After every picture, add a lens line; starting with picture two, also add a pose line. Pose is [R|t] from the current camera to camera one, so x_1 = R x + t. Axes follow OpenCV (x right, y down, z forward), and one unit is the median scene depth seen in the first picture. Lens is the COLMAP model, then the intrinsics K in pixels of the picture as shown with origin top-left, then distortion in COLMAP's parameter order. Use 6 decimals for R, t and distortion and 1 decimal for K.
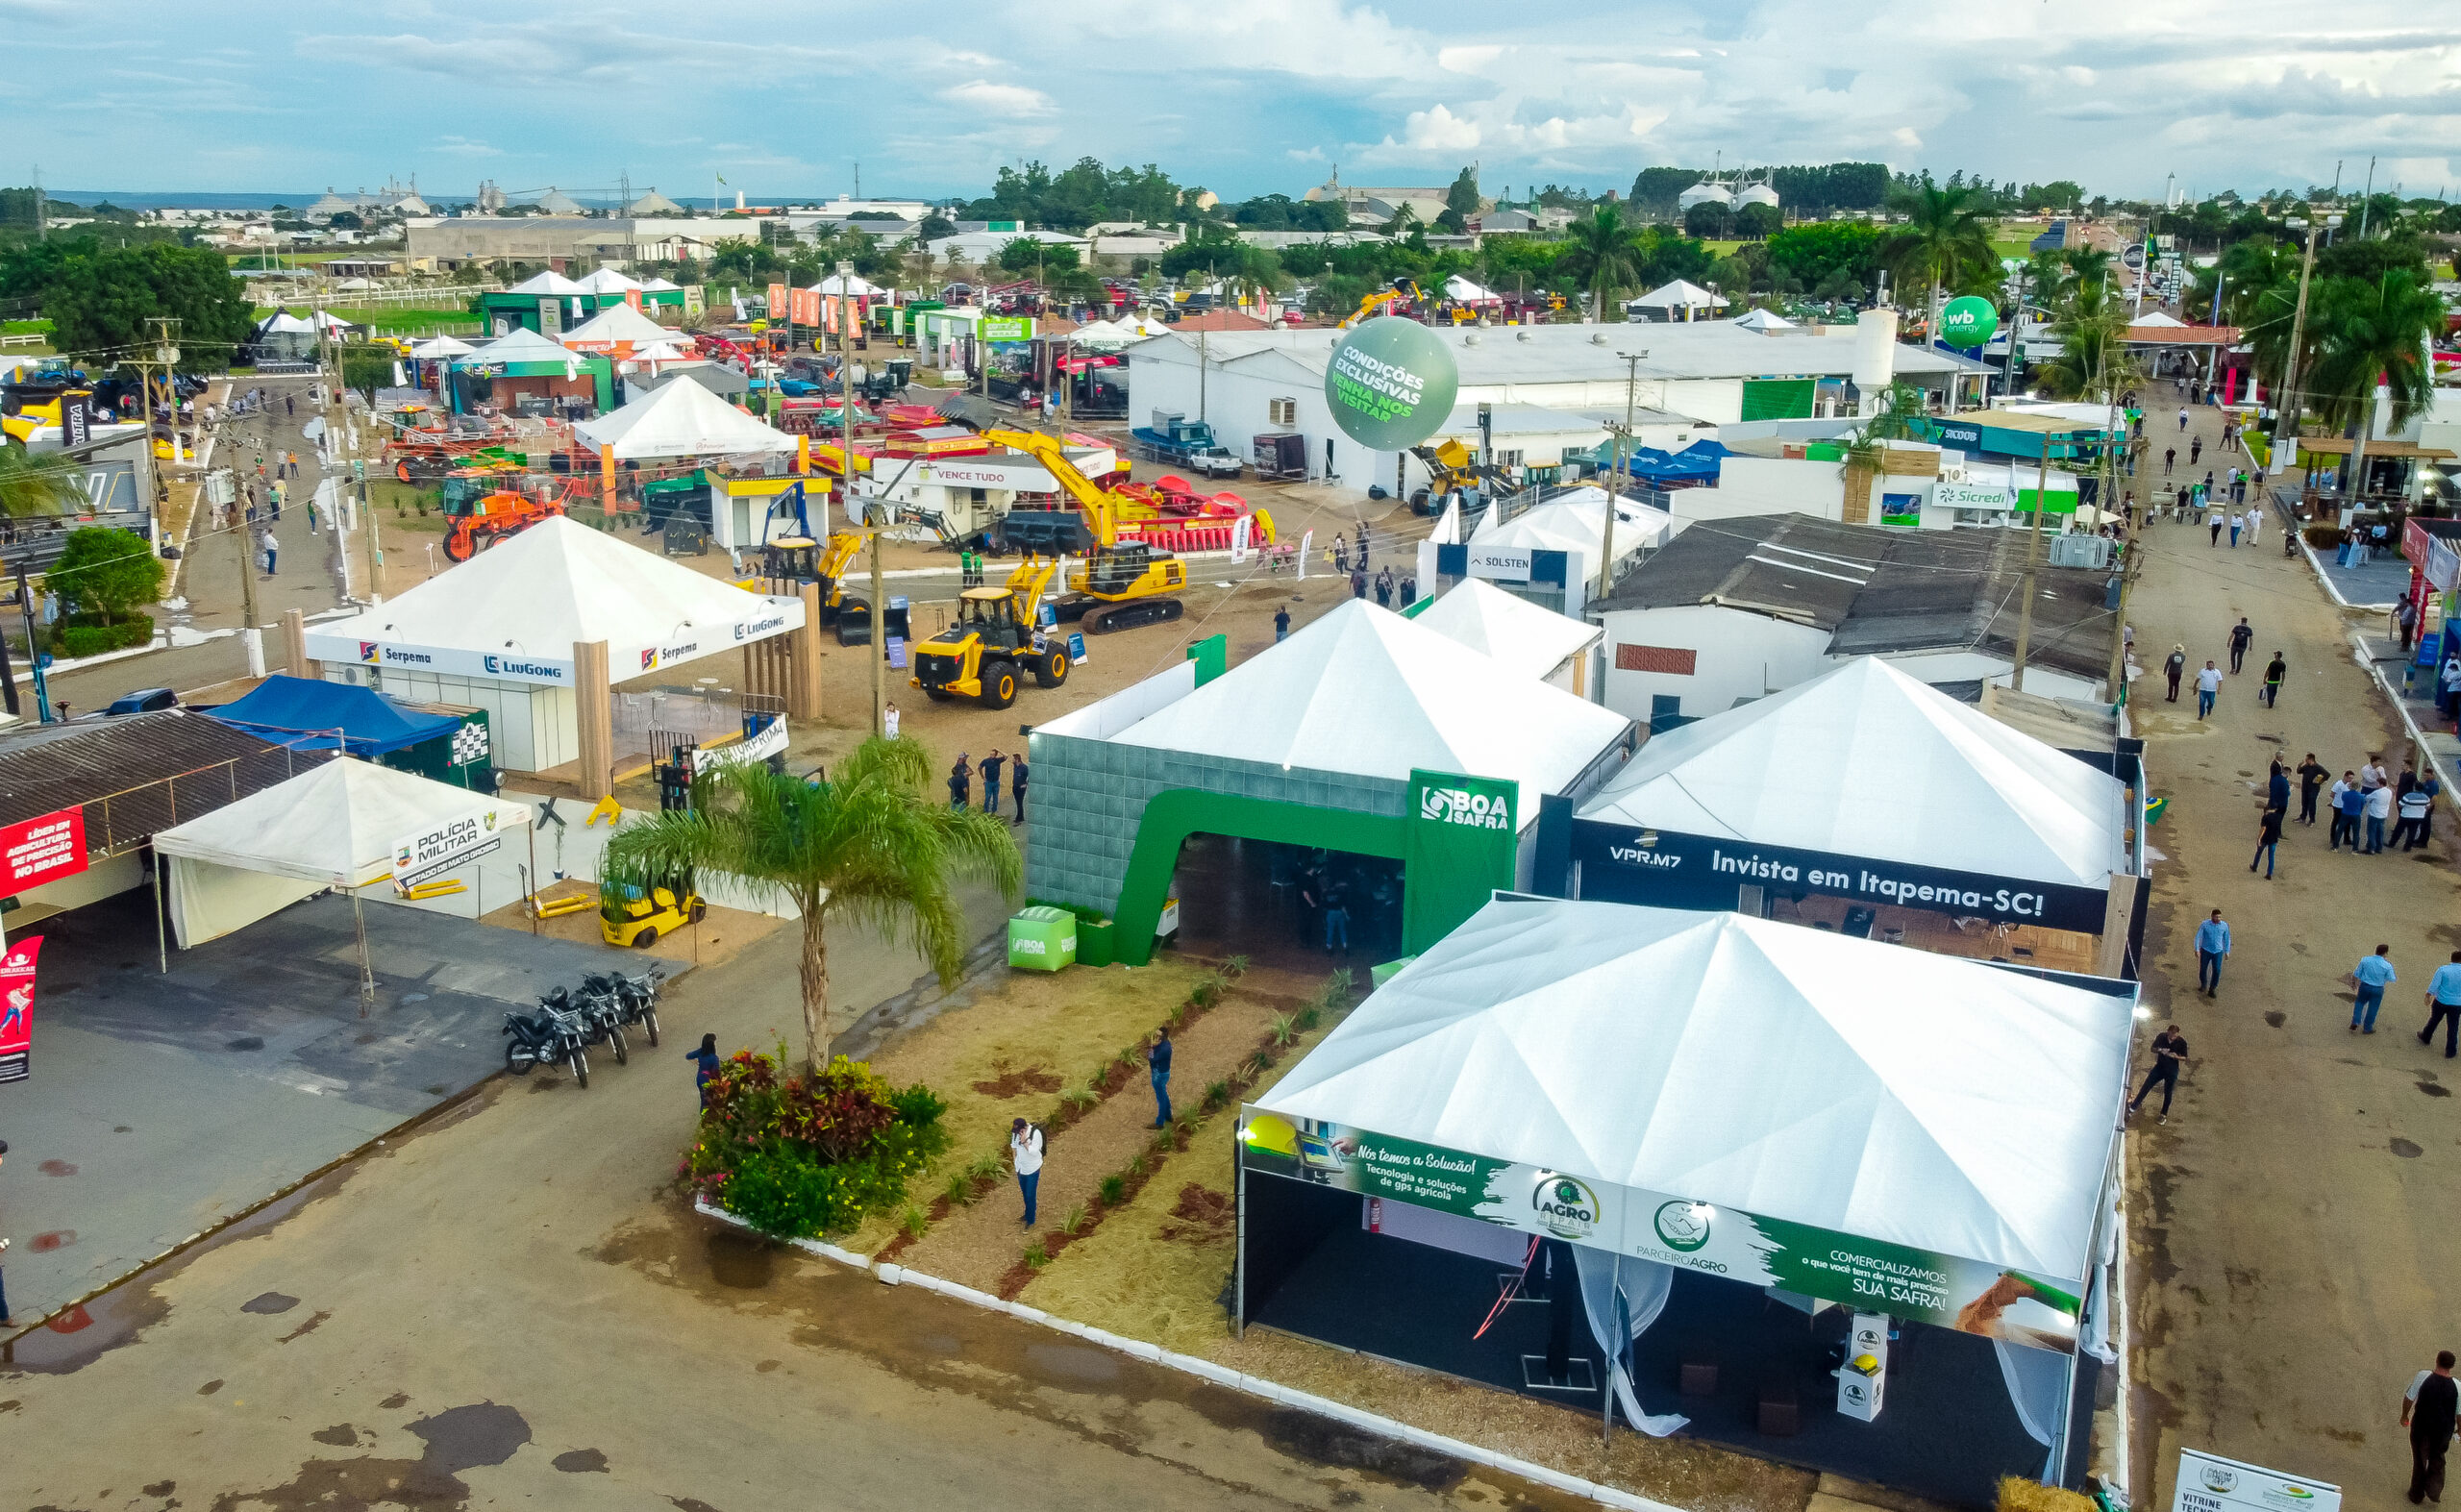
lens RADIAL K [[1987.8, 0, 1230.5], [0, 1987.8, 756.0], [0, 0, 1]] dist [-0.008089, 0.000172]
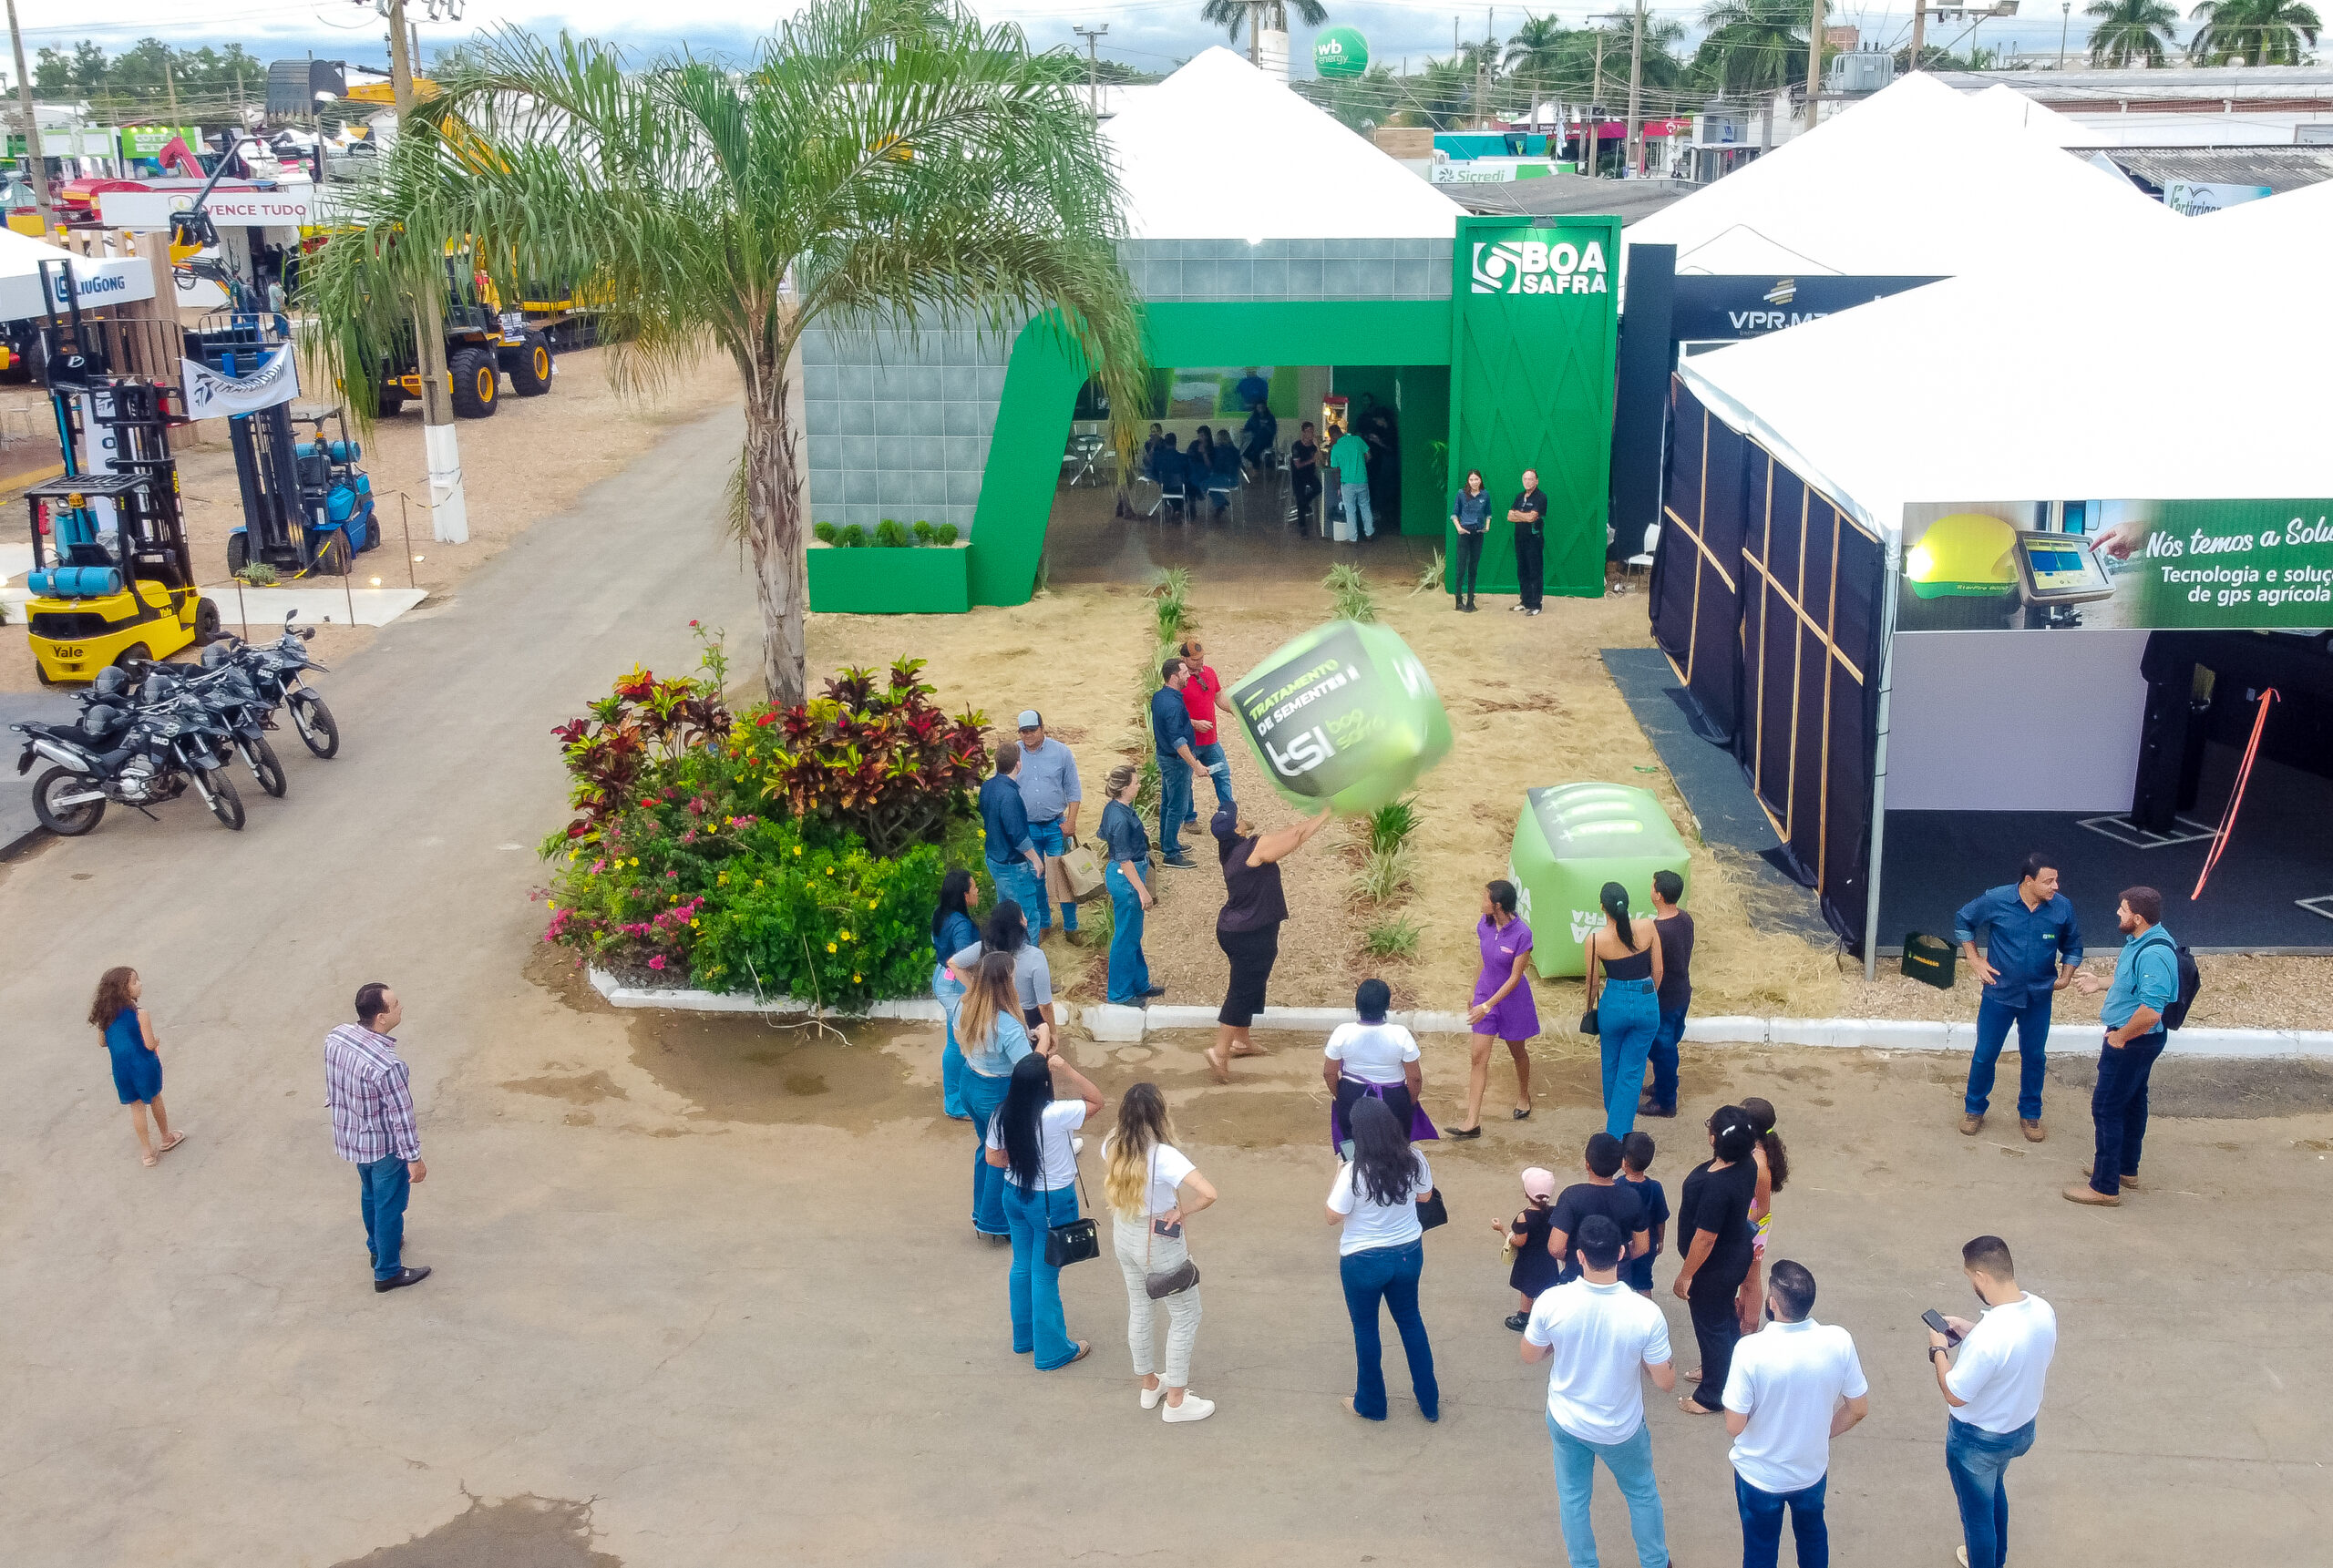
lens RADIAL K [[1928.2, 0, 1167.8], [0, 1928.2, 783.9], [0, 0, 1]] dist [0.024268, -0.028991]
pose [[0.914276, -0.144518, 0.378436, -0.266019], [0.128810, 0.989427, 0.066647, 0.137967], [-0.384067, -0.012187, 0.923225, 0.446267]]
